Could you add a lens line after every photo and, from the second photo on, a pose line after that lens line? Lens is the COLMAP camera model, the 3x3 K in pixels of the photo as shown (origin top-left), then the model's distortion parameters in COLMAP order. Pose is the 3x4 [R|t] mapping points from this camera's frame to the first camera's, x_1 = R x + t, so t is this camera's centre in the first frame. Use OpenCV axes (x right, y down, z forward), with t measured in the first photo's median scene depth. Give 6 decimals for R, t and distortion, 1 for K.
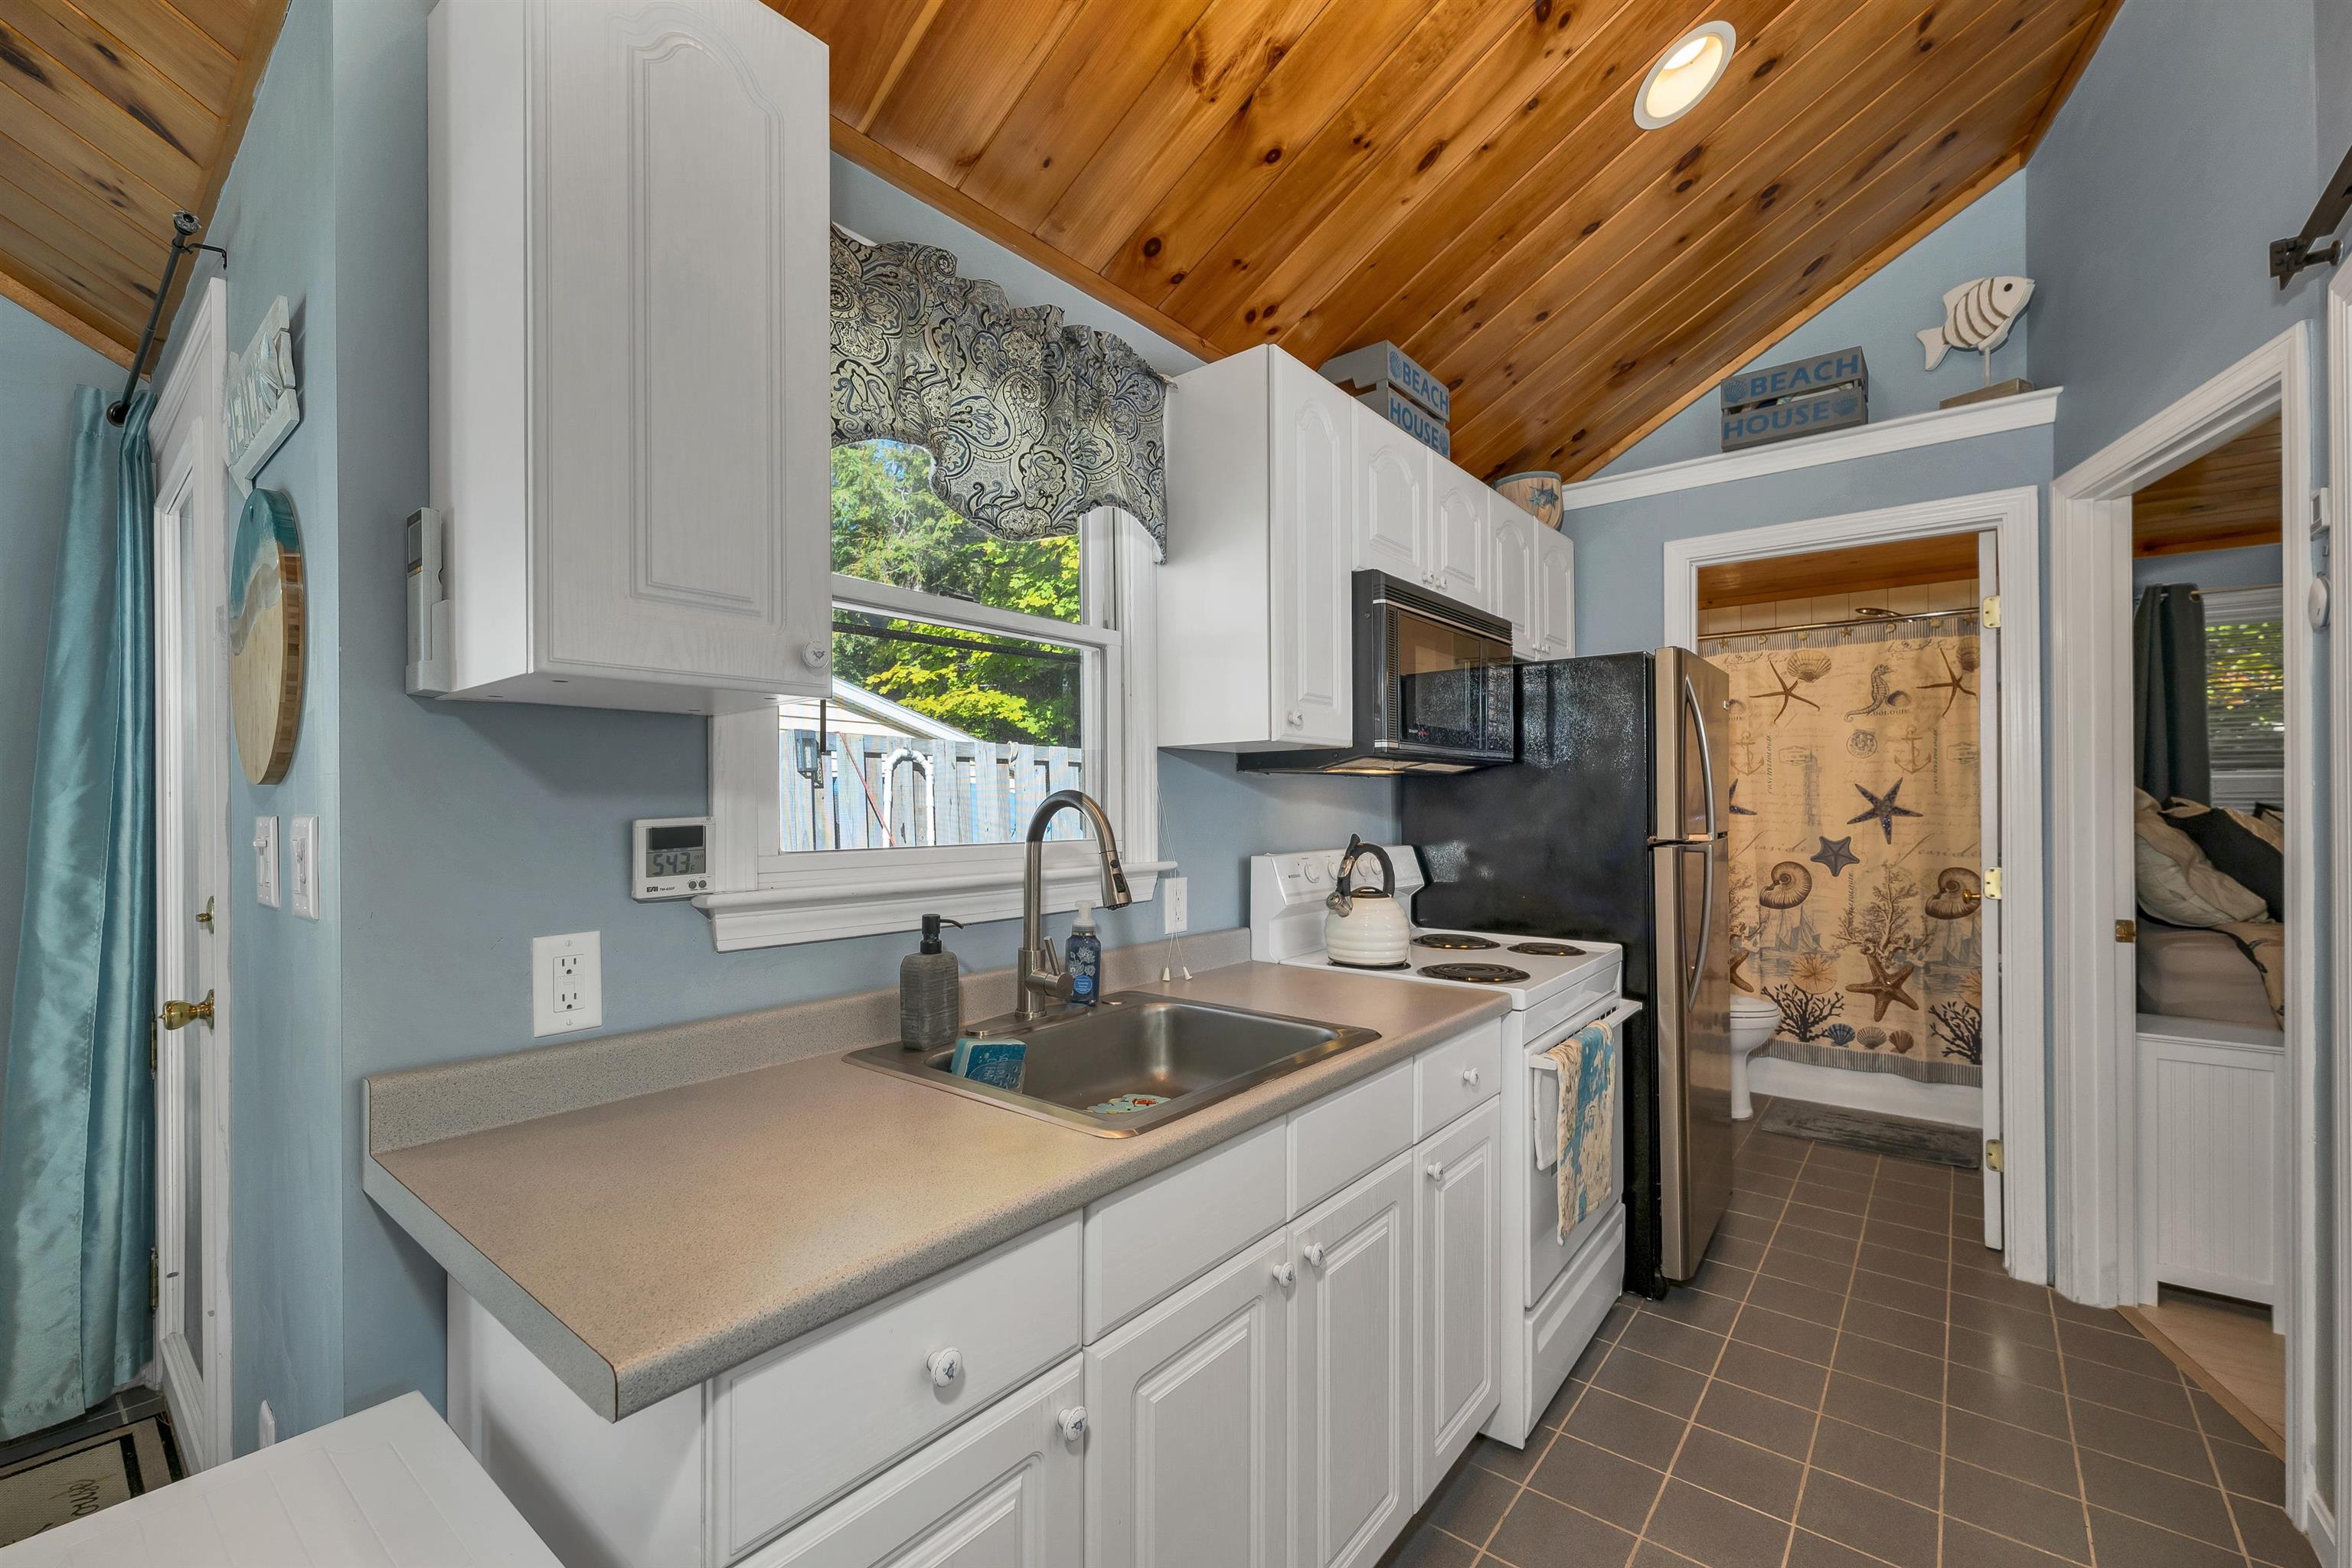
lens RADIAL K [[970.0, 0, 1187.4], [0, 970.0, 804.0], [0, 0, 1]] dist [0.002676, 0.000072]
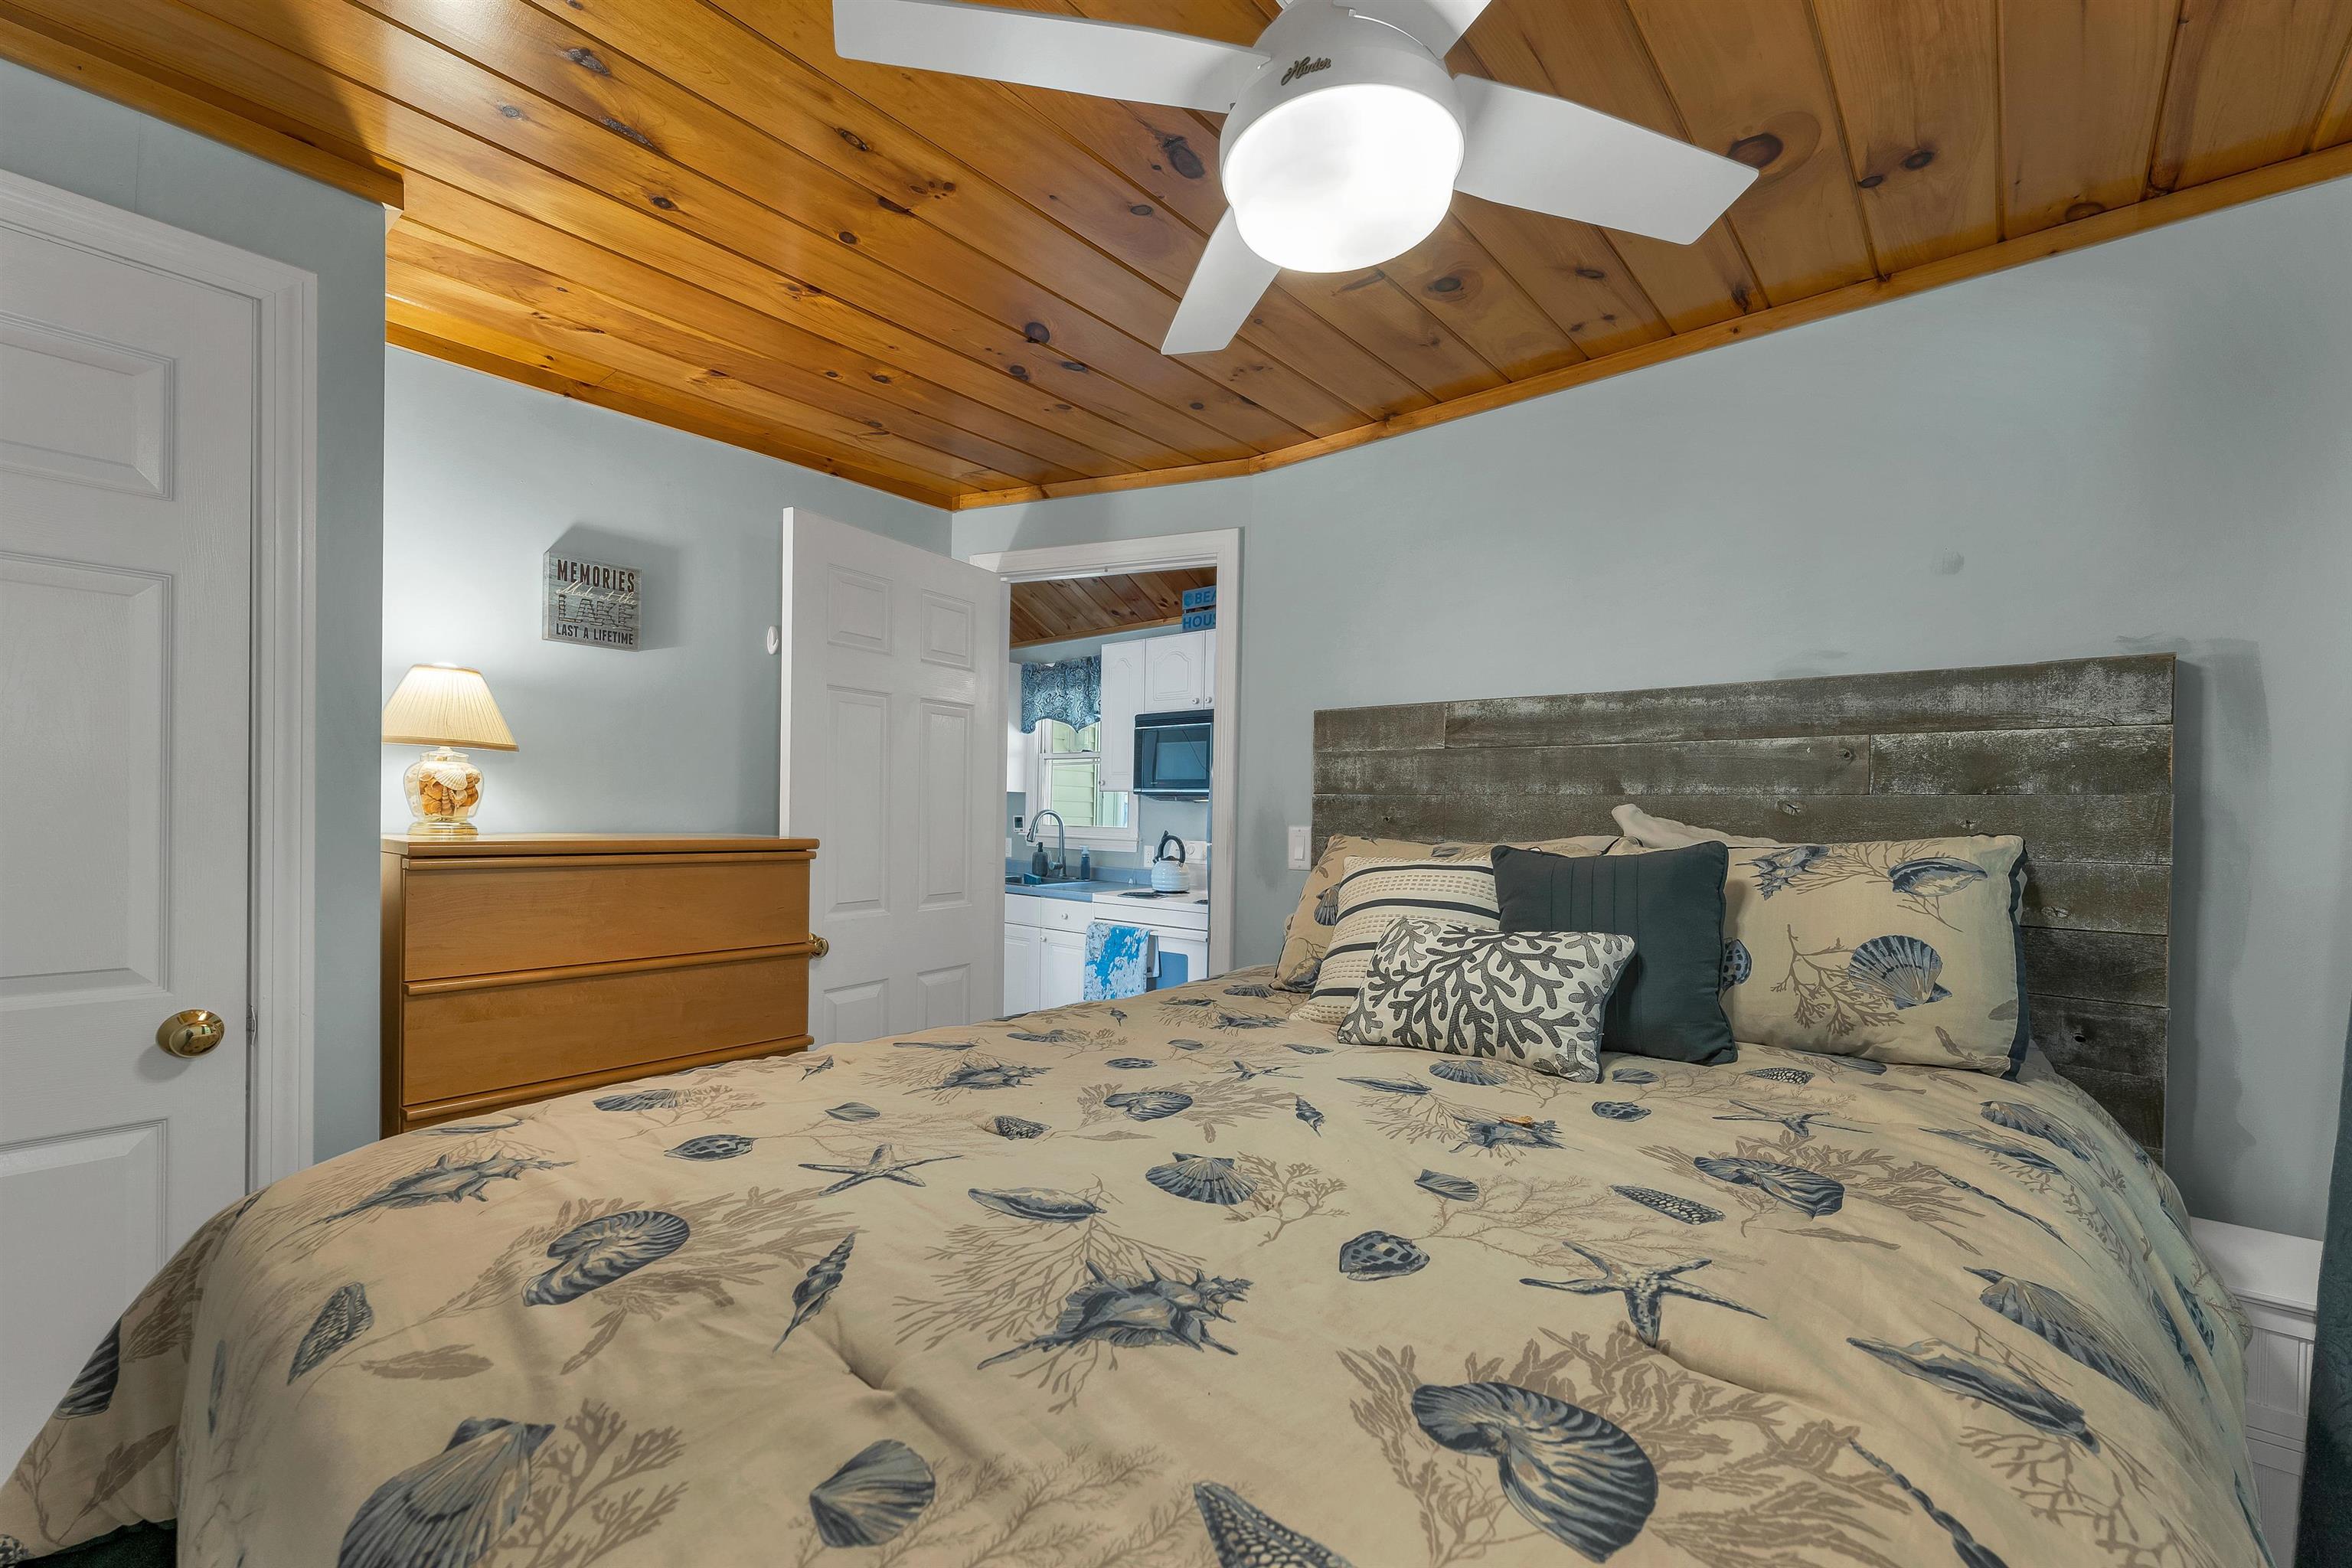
lens RADIAL K [[970.0, 0, 1187.4], [0, 970.0, 804.0], [0, 0, 1]] dist [0.002676, 0.000072]
pose [[-0.031352, 0.001291, -0.999508, 3.038343], [-0.011864, 0.999928, 0.001664, -0.043055], [0.999438, 0.011910, -0.031335, 1.453146]]
